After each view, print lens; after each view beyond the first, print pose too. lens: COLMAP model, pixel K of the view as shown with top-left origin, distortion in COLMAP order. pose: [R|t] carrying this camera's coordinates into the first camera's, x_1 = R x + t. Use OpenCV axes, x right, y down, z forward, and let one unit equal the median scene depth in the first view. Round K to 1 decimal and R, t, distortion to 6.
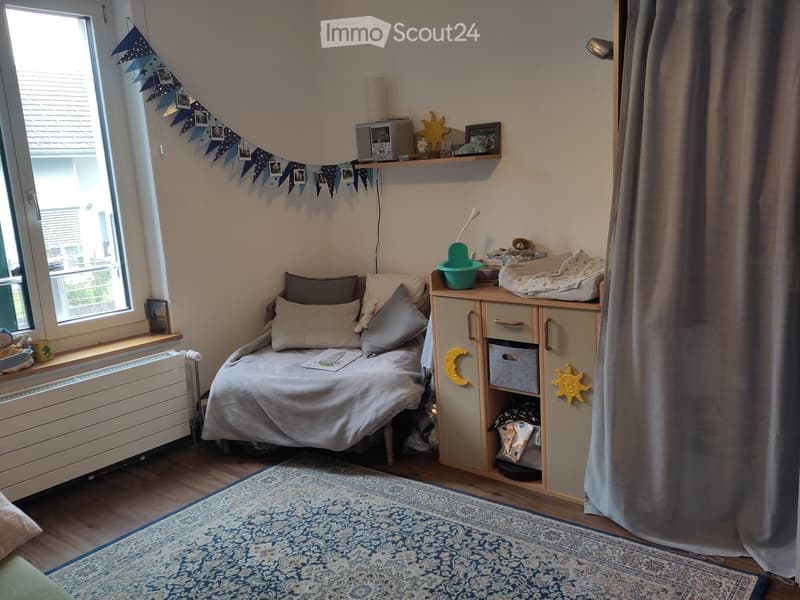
lens RADIAL K [[702.4, 0, 400.0], [0, 702.4, 300.0], [0, 0, 1]] dist [0.070595, 0.007650]
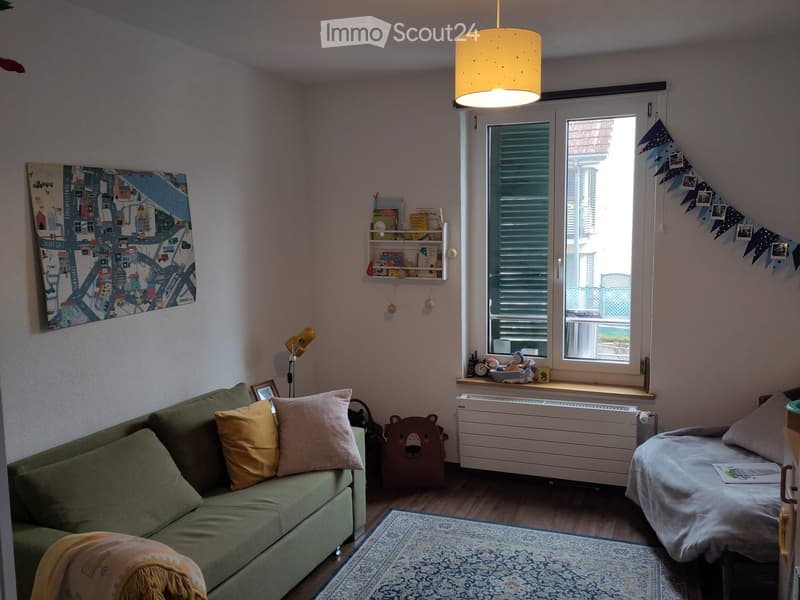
lens RADIAL K [[702.4, 0, 400.0], [0, 702.4, 300.0], [0, 0, 1]] dist [0.070595, 0.007650]
pose [[0.335558, 0.161078, -0.928146, 0.567064], [-0.182045, 0.977788, 0.103878, -0.143190], [0.924262, 0.134107, 0.357428, 0.253844]]
